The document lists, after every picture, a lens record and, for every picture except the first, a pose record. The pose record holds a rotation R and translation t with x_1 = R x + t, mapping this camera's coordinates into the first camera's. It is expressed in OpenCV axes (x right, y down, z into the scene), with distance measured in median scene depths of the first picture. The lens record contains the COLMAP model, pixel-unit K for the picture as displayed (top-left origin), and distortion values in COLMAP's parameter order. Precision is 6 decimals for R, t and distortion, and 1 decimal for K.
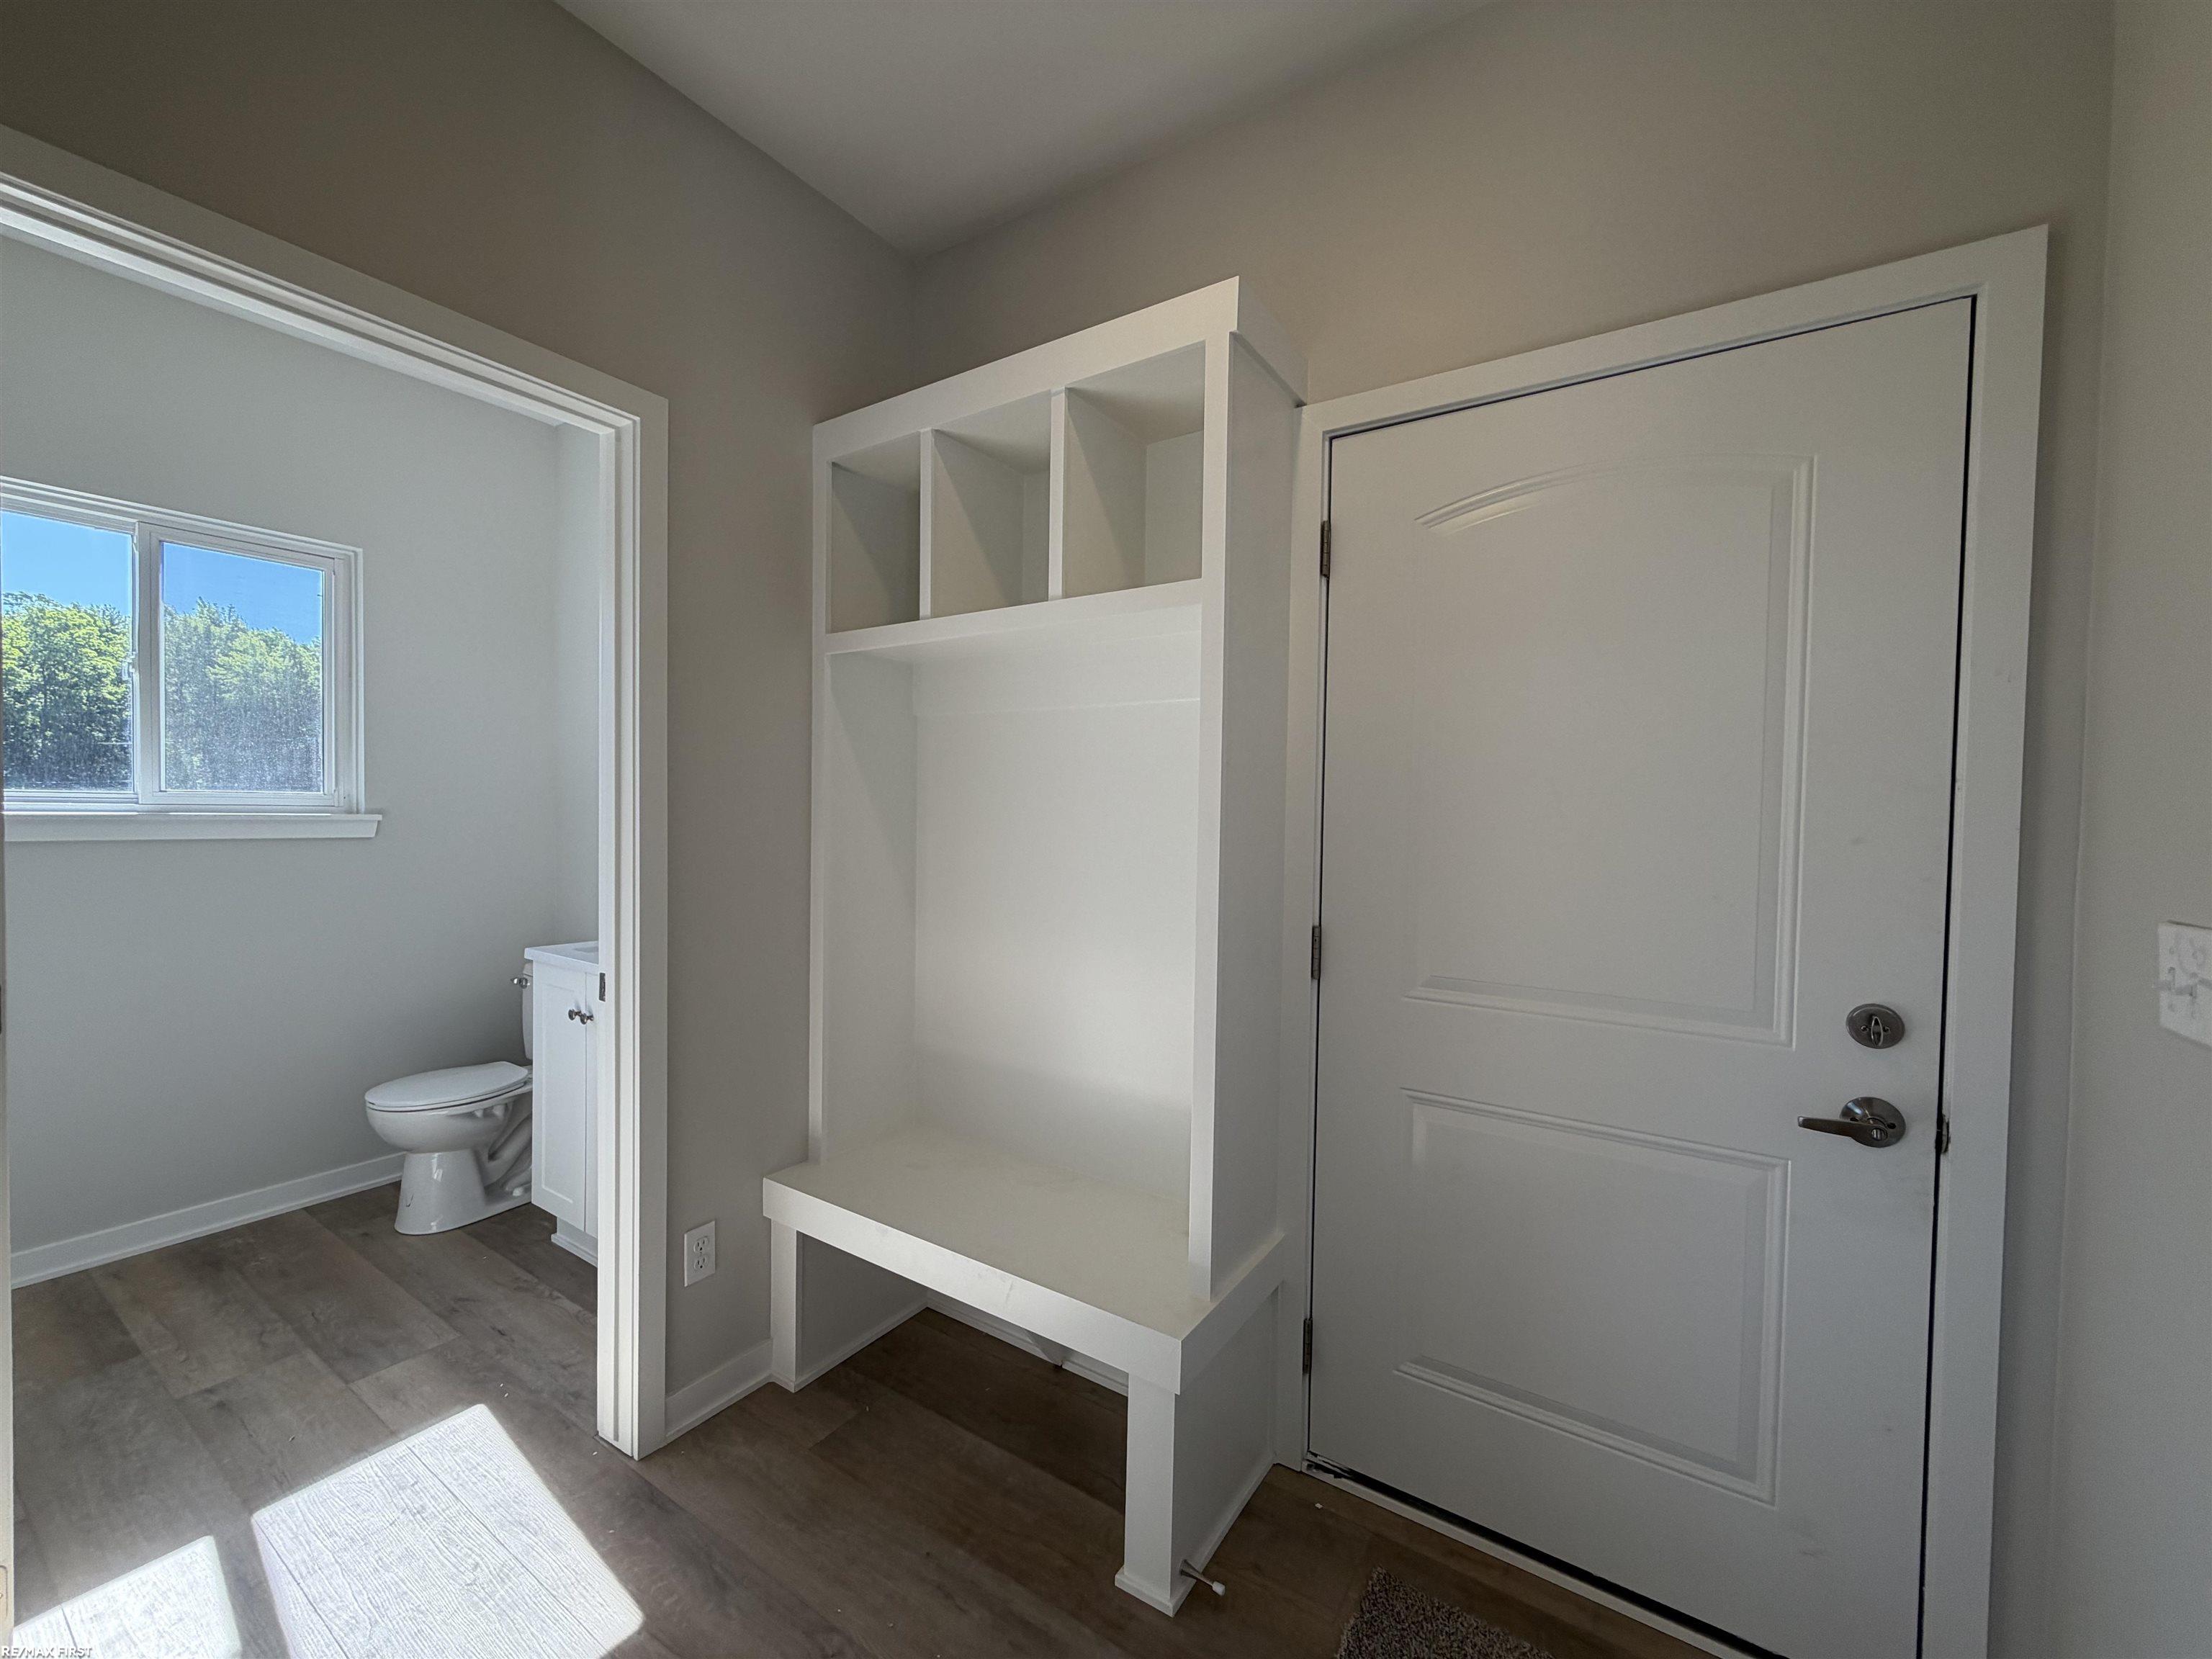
lens RADIAL K [[889.2, 0, 1106.0], [0, 889.2, 840.2], [0, 0, 1]] dist [-0.001284, 0.000772]
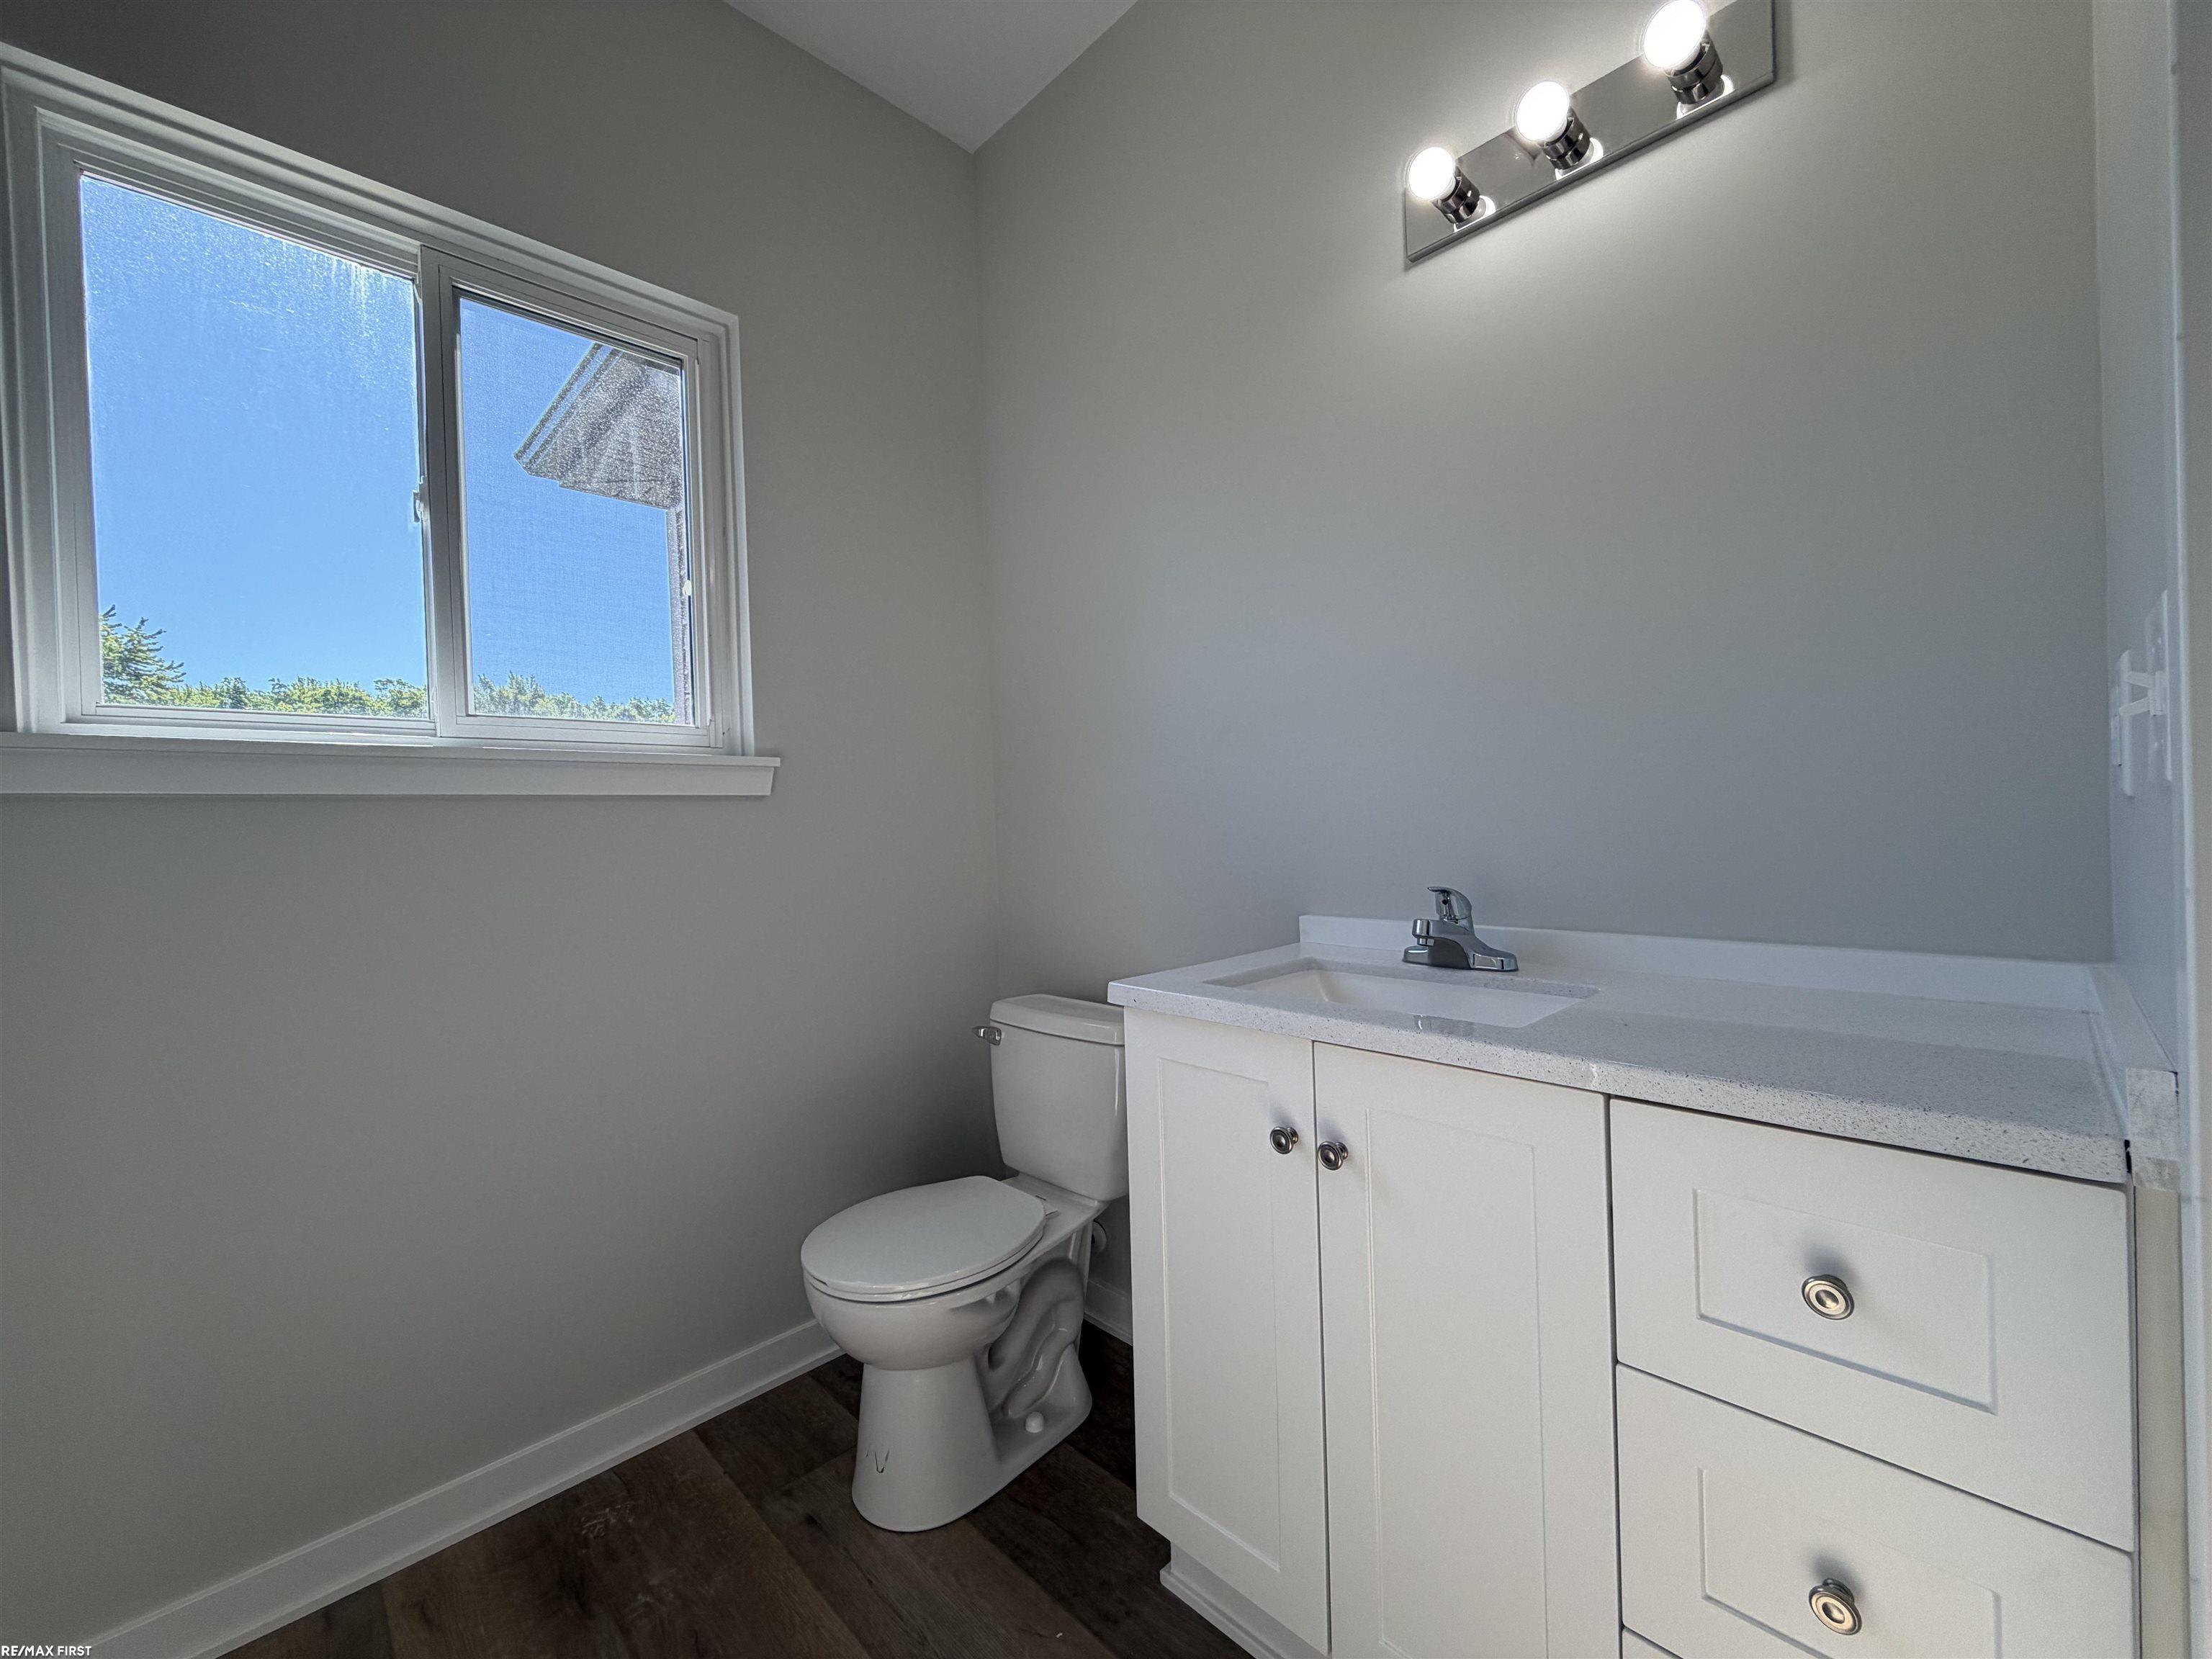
lens RADIAL K [[889.2, 0, 1103.0], [0, 889.2, 836.0], [0, 0, 1]] dist [-0.001284, 0.000772]
pose [[0.976951, -0.046271, -0.208388, -0.508116], [0.043319, 0.998886, -0.018709, 0.047435], [0.209022, 0.009250, 0.977867, 0.488270]]
